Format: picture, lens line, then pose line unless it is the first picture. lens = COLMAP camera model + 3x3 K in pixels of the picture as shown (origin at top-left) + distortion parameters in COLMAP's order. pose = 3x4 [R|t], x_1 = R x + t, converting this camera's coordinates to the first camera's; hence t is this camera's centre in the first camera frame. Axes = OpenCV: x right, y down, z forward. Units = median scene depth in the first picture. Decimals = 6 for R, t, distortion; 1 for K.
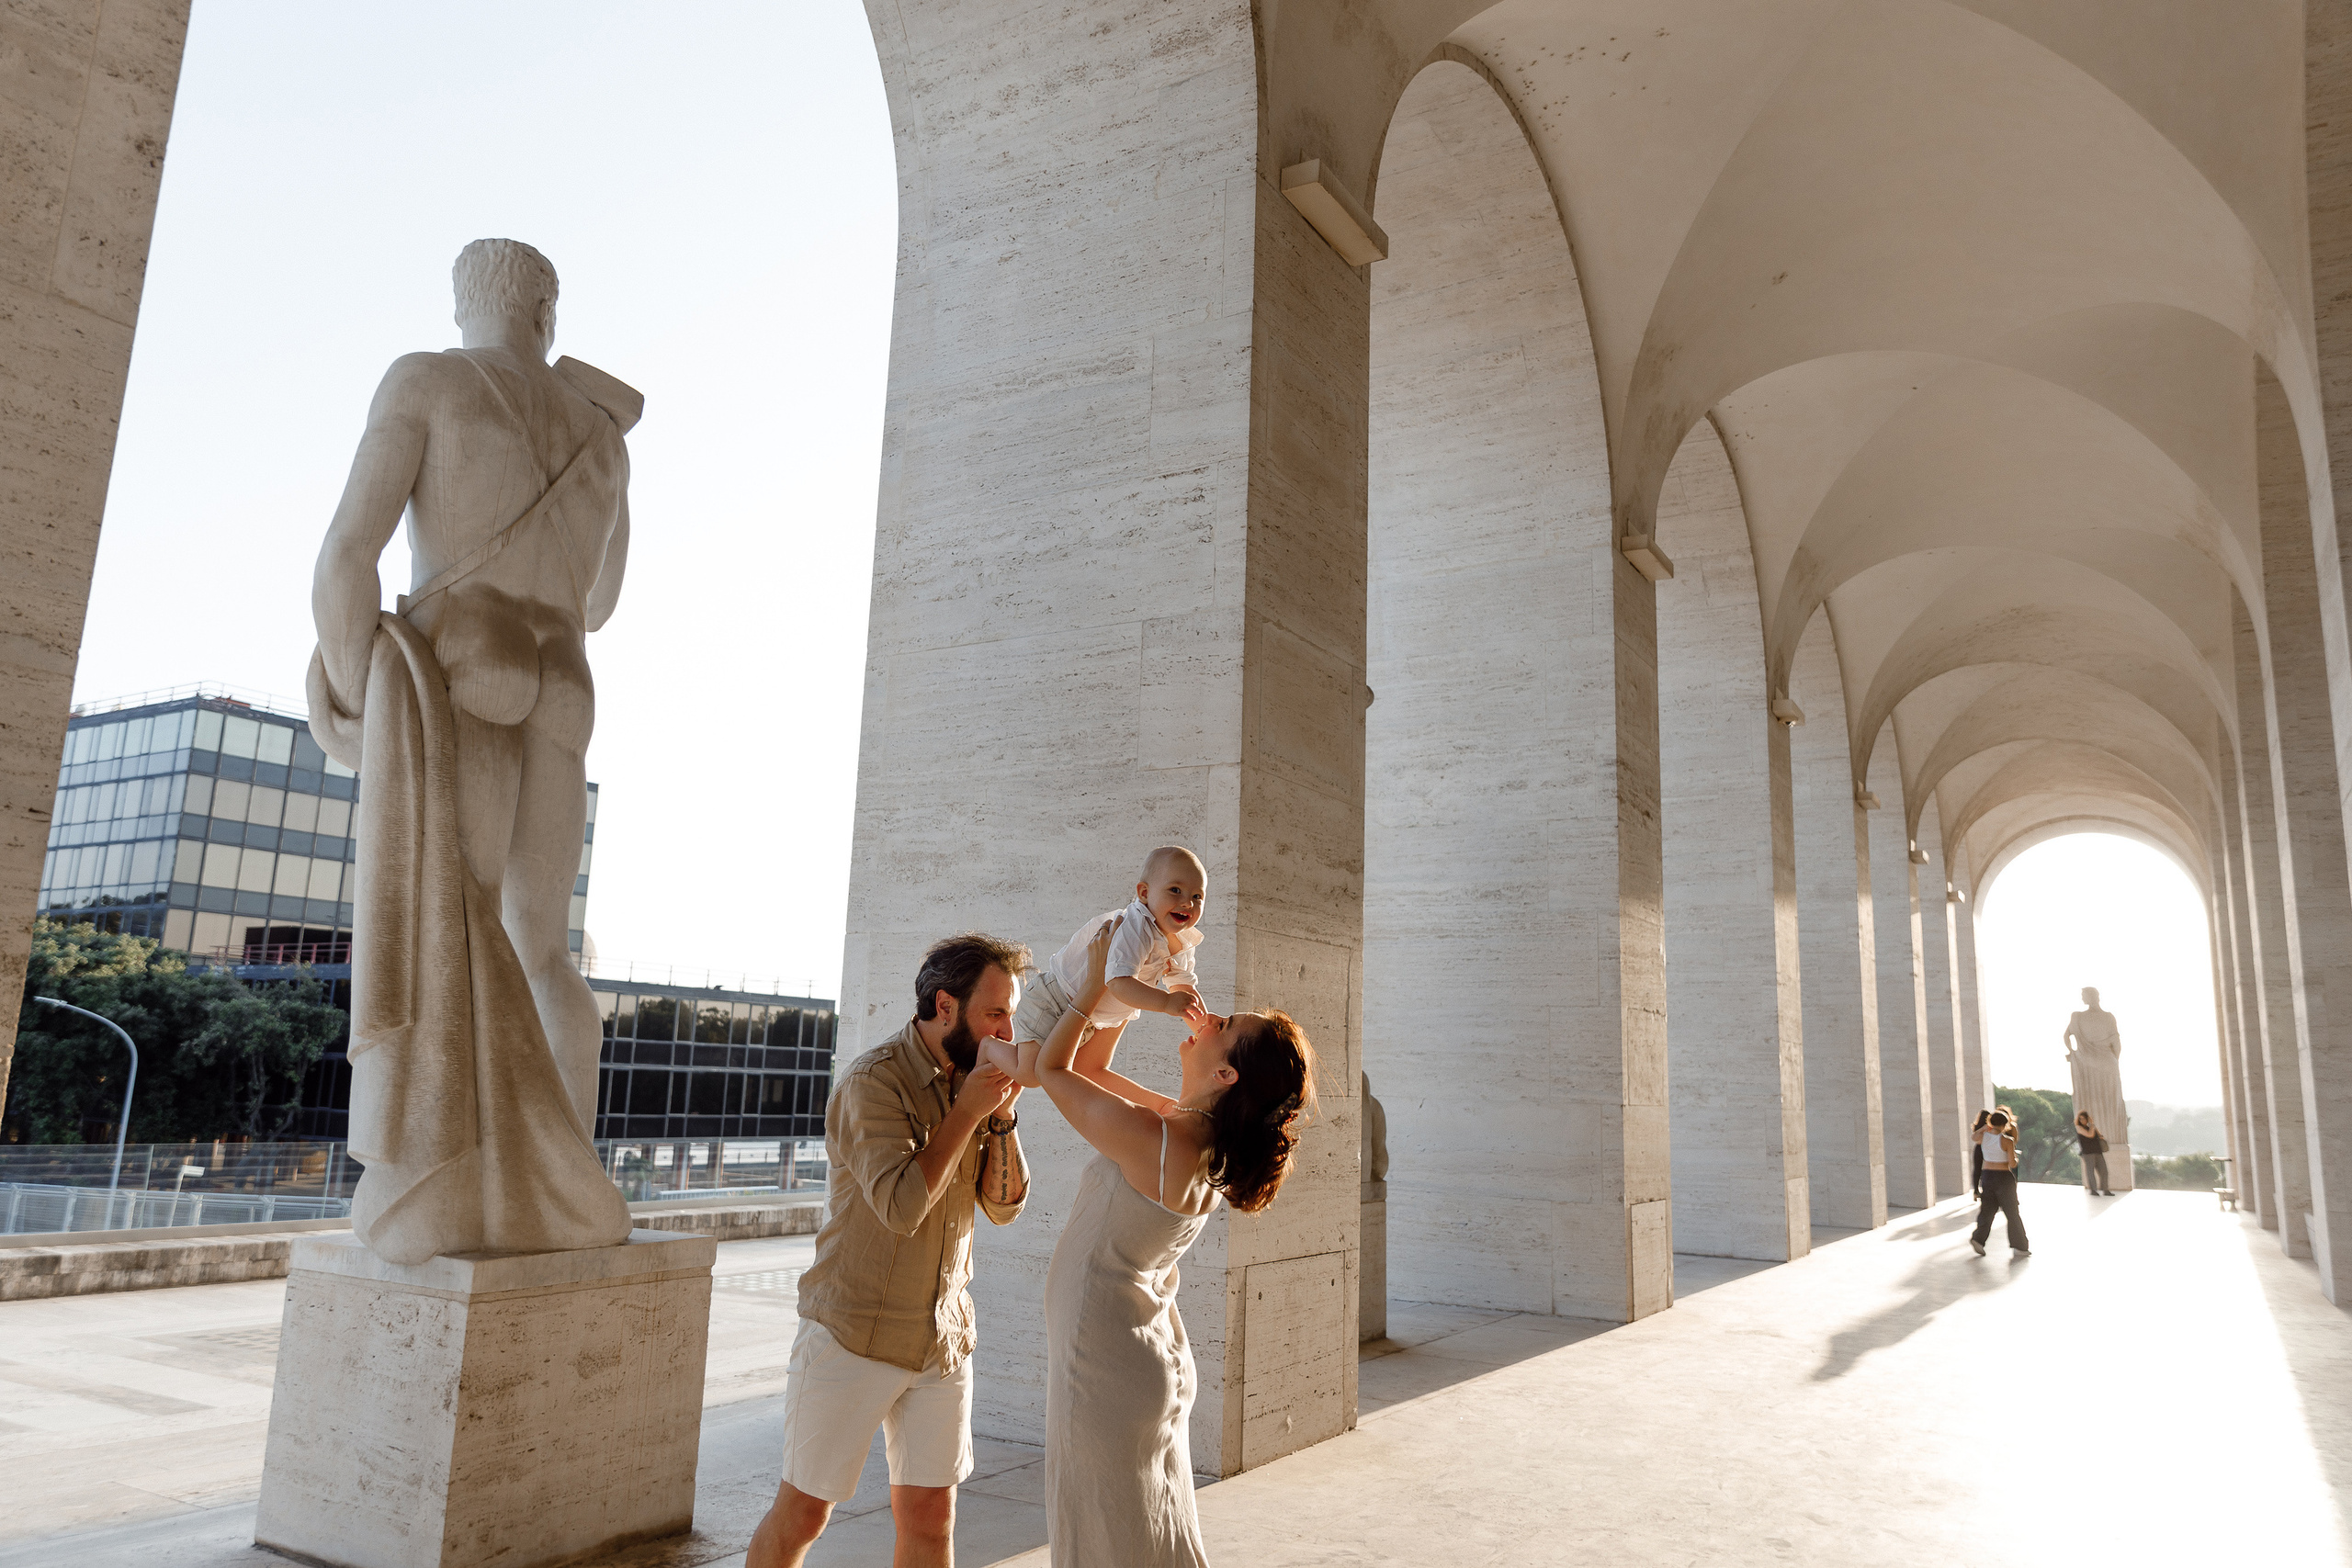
lens RADIAL K [[1577.5, 0, 1180.0], [0, 1577.5, 781.9], [0, 0, 1]] dist [0.006369, -0.007552]
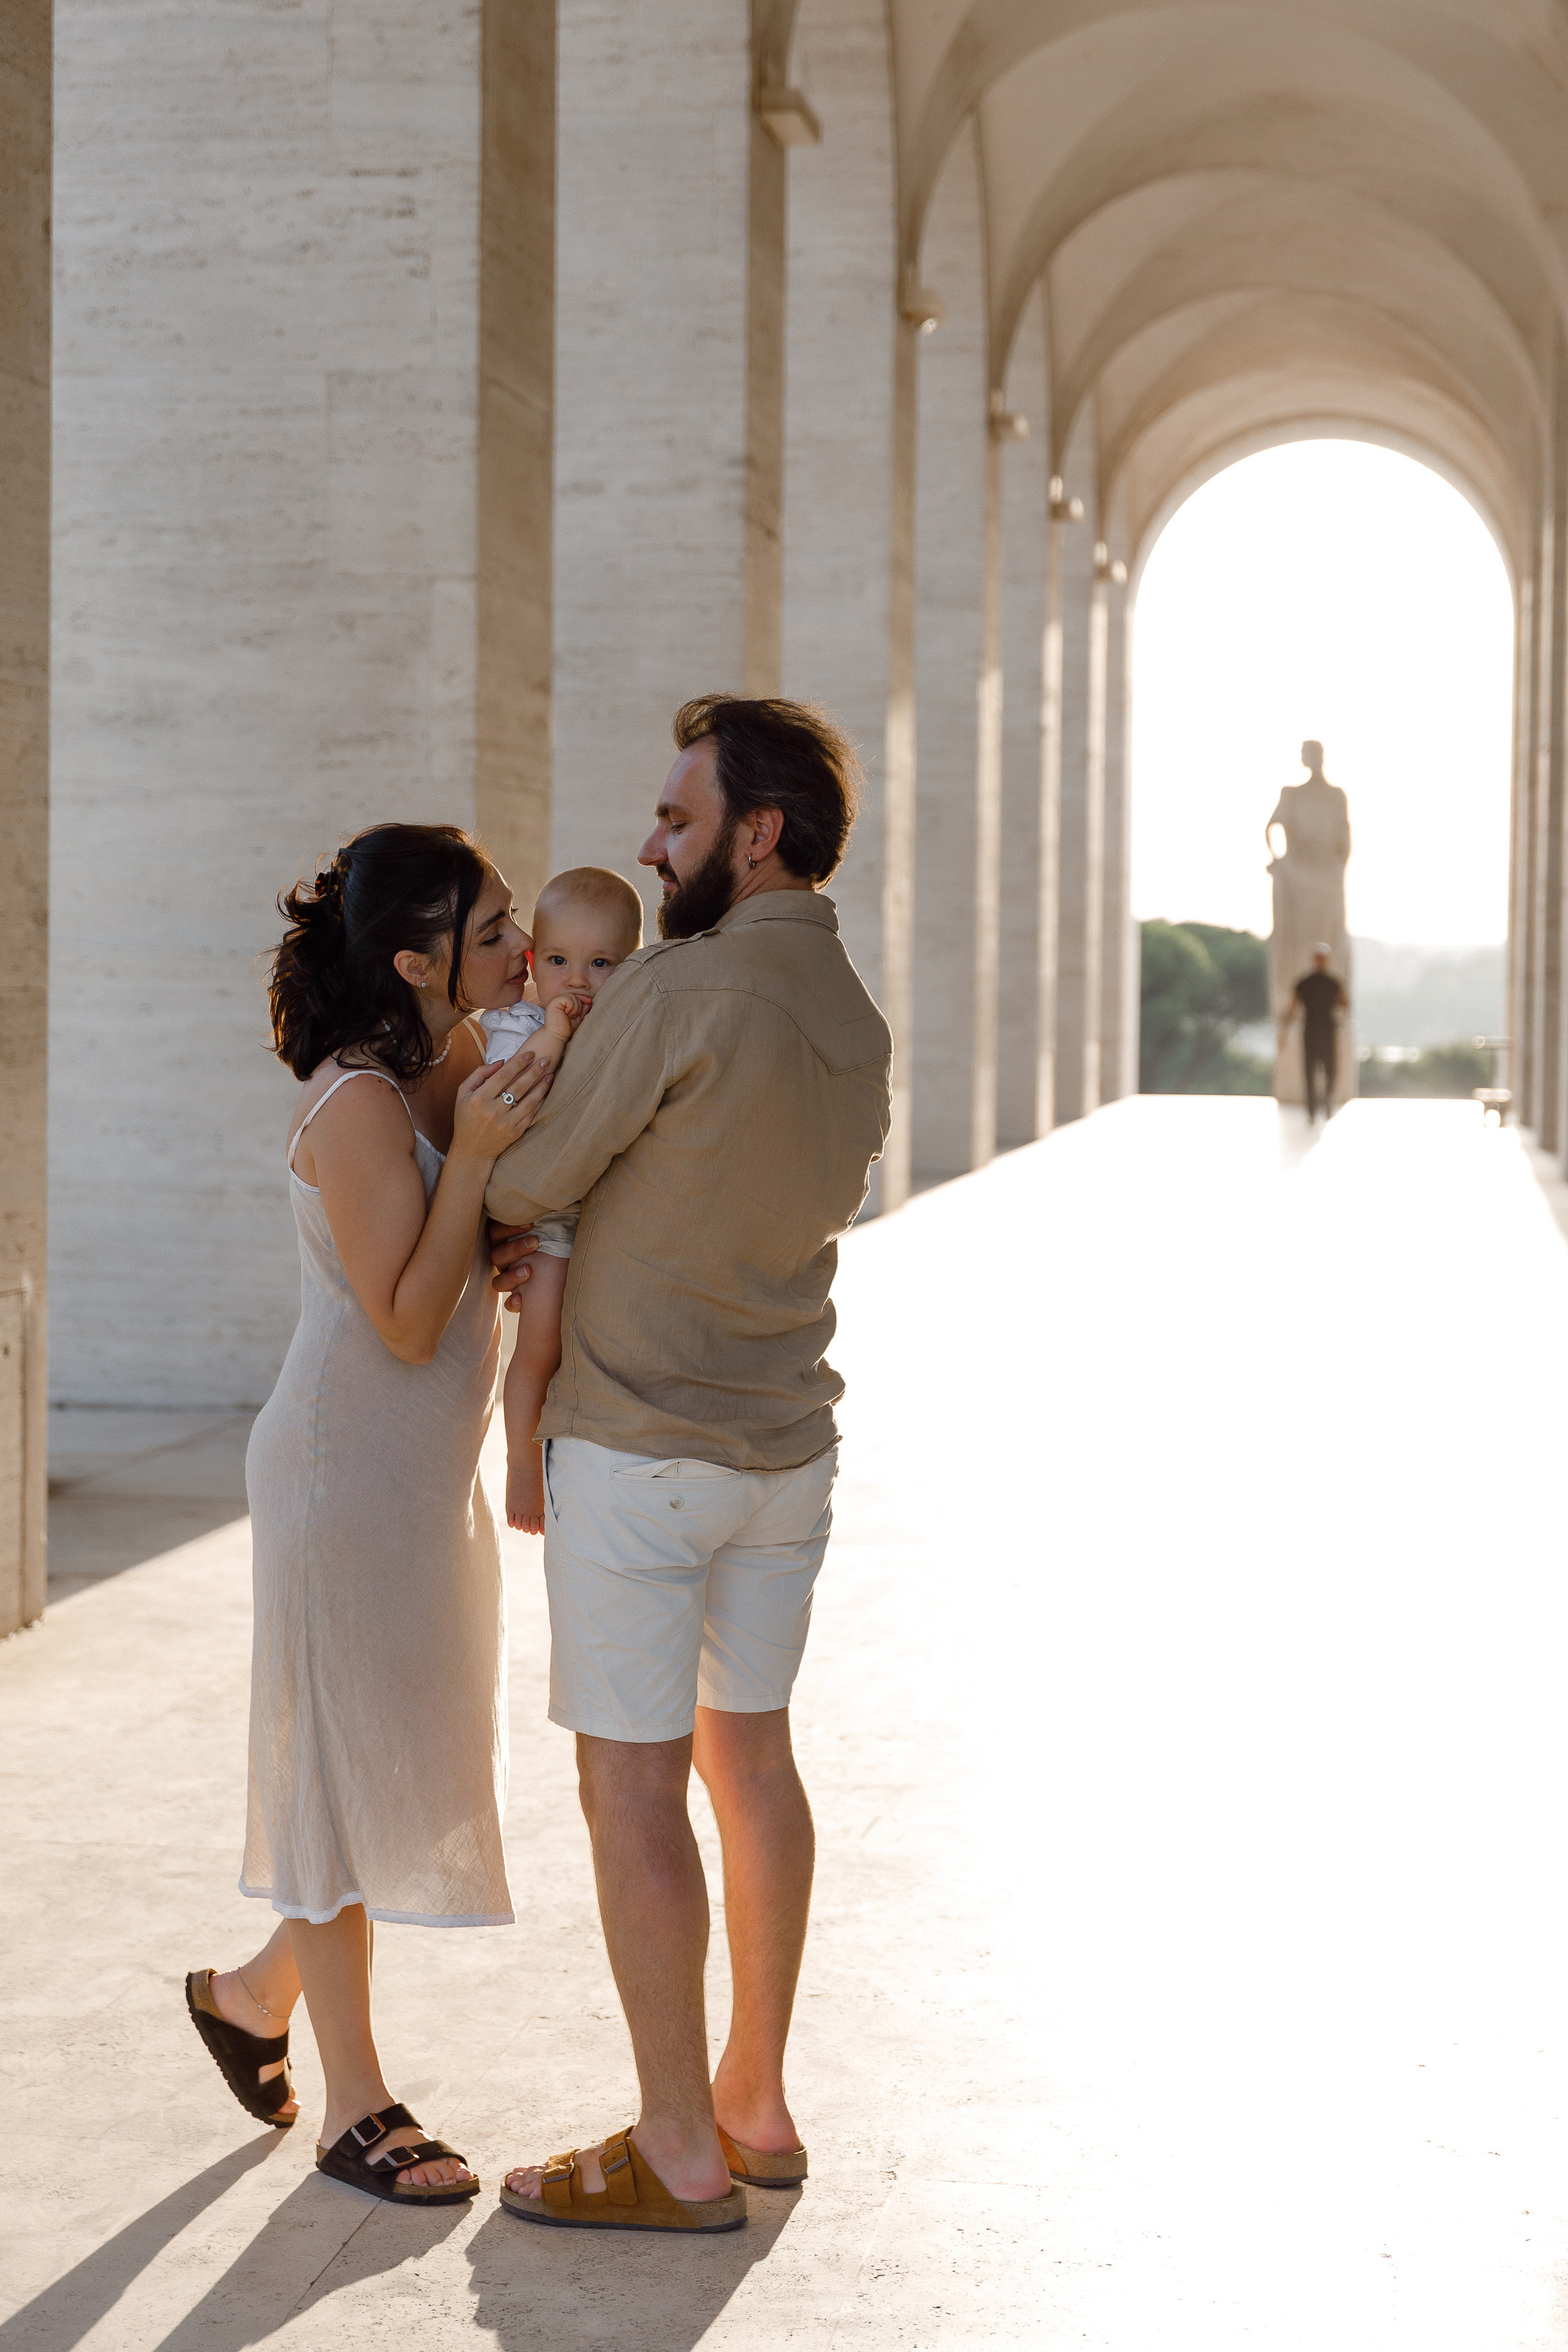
lens RADIAL K [[4010.4, 0, 781.5], [0, 4010.4, 1128.0], [0, 0, 1]] dist [-0.011351, -0.076907]
pose [[0.923204, -0.038882, 0.382338, -0.486302], [-0.052950, 0.972511, 0.226755, -0.167876], [-0.380645, -0.229586, 0.895768, -0.753829]]
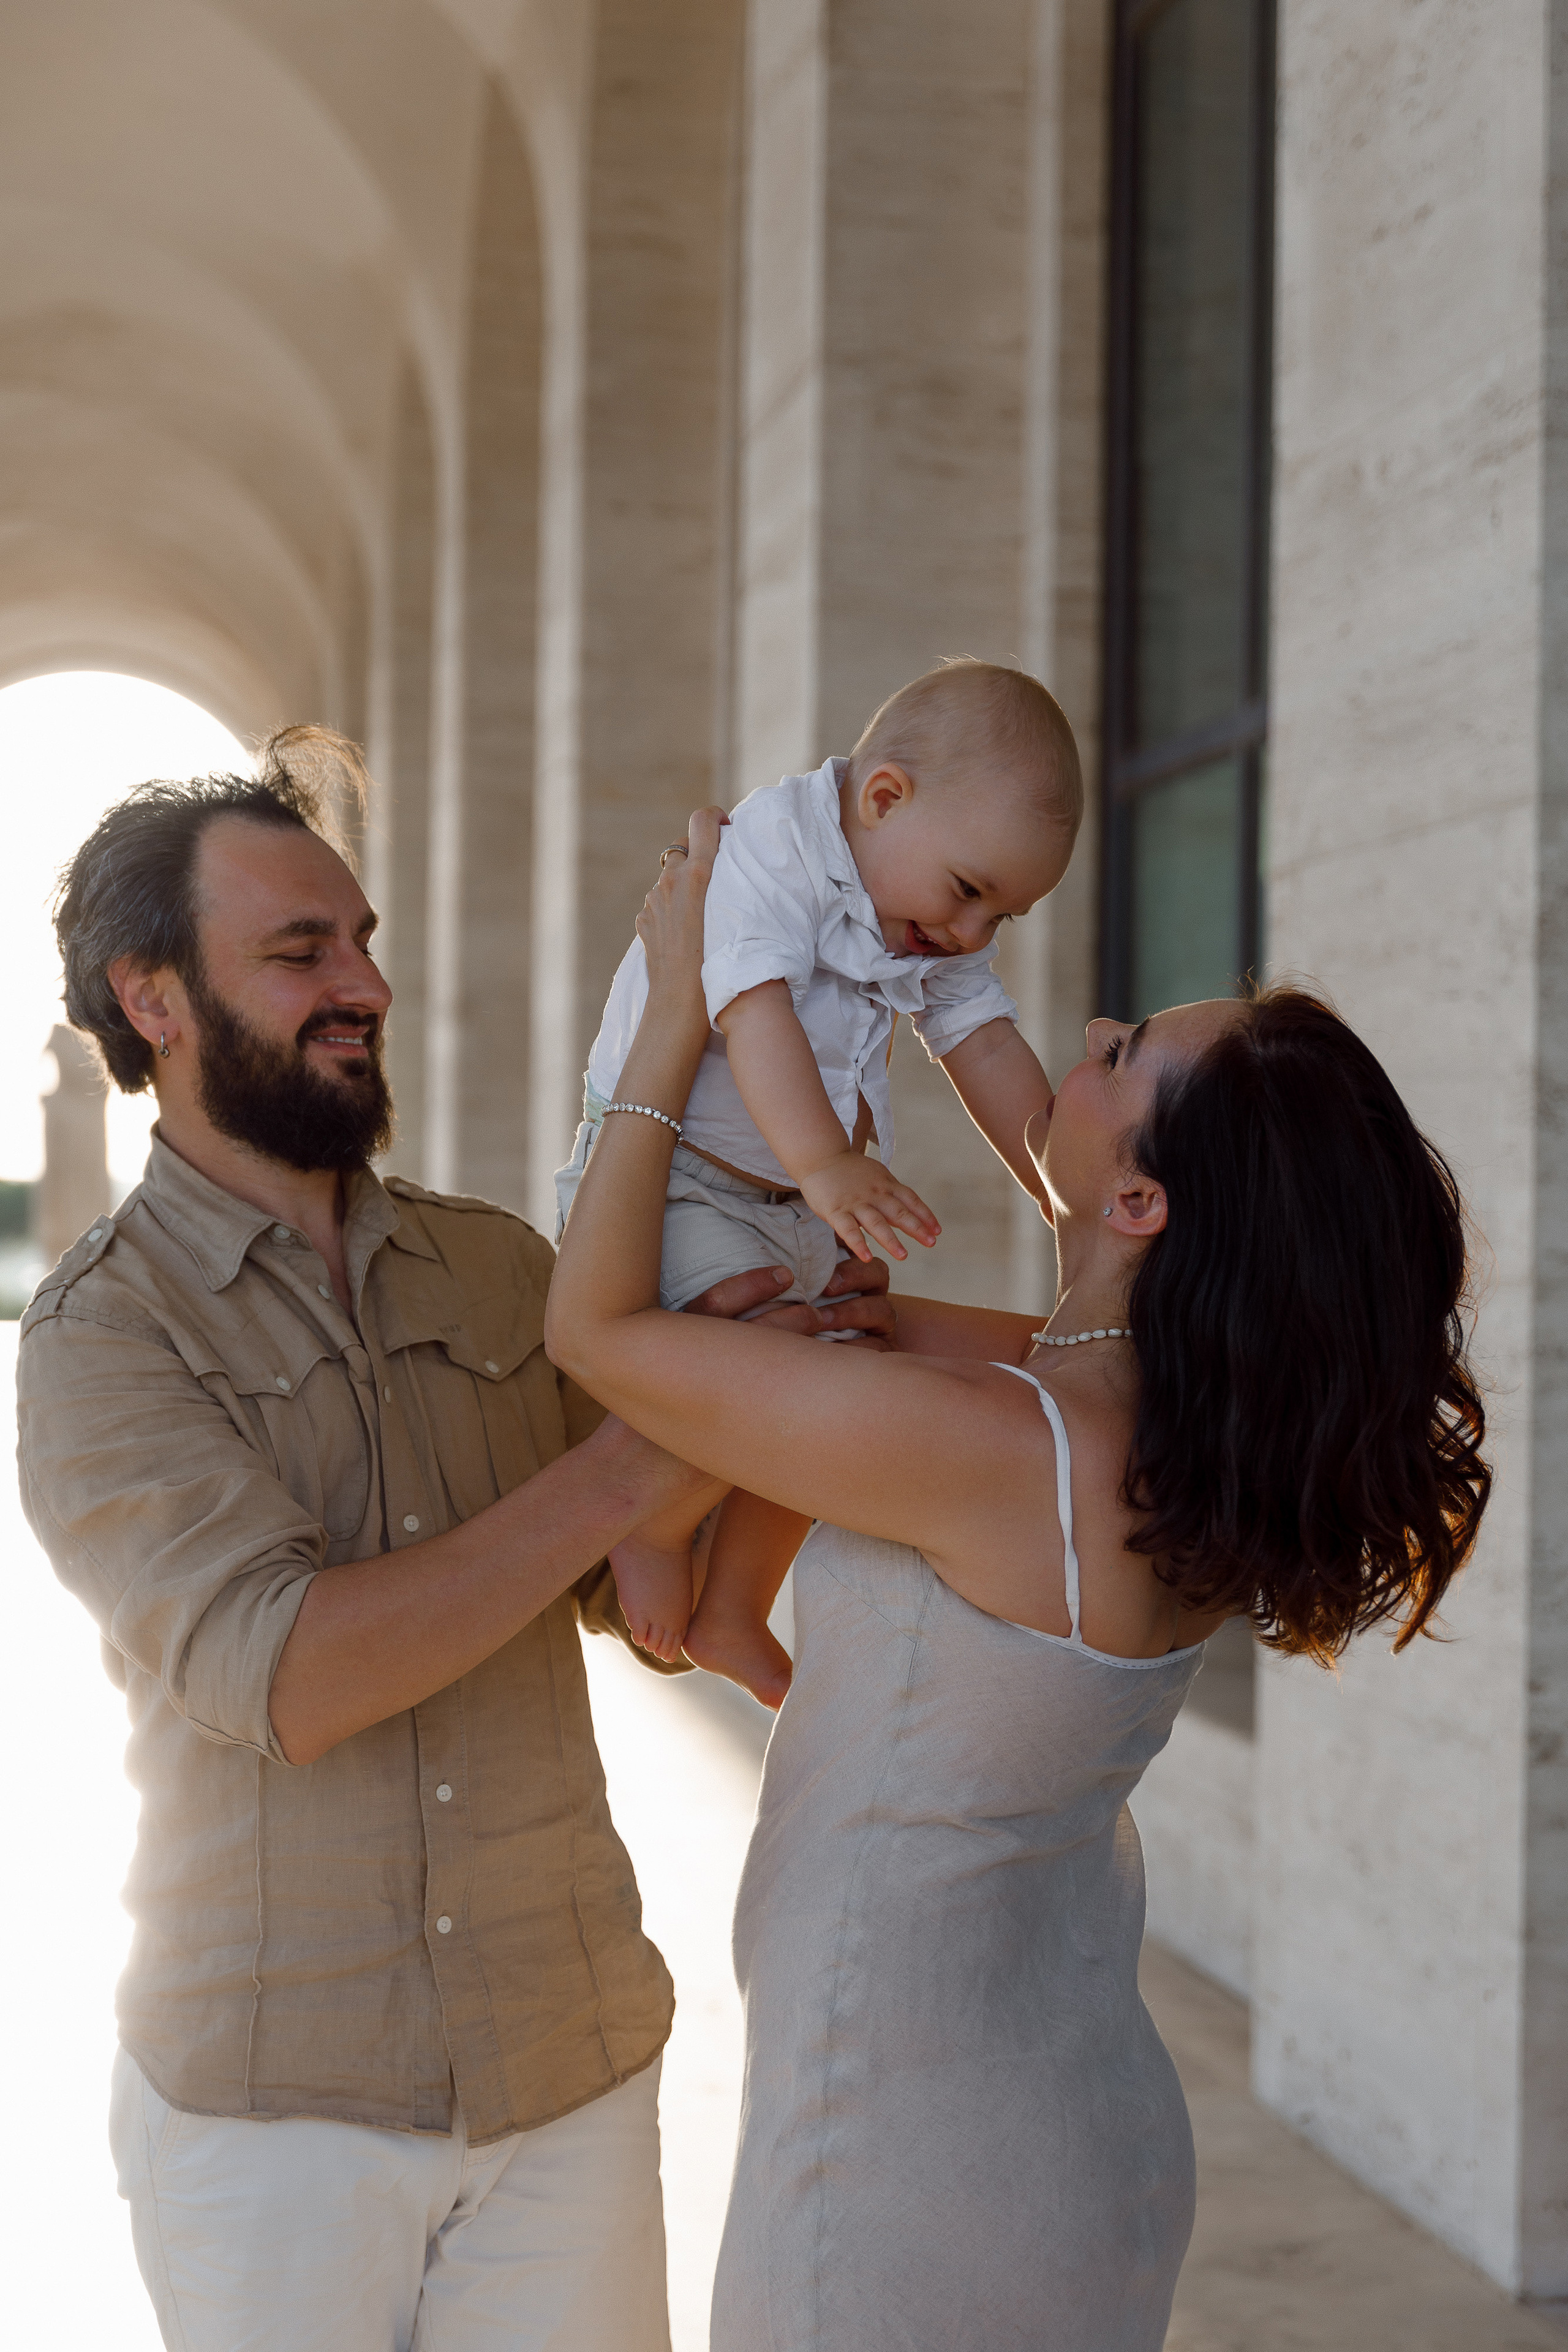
lens RADIAL K [[3717.0, 0, 784.0], [0, 3717.0, 1176.0], [0, 0, 1]] dist [-0.008787, -0.018509]
pose [[0.746760, -0.014443, 0.664937, -0.381176], [-0.116485, 0.981471, 0.152137, -0.097459], [-0.654814, -0.191065, 0.731241, -0.422718]]
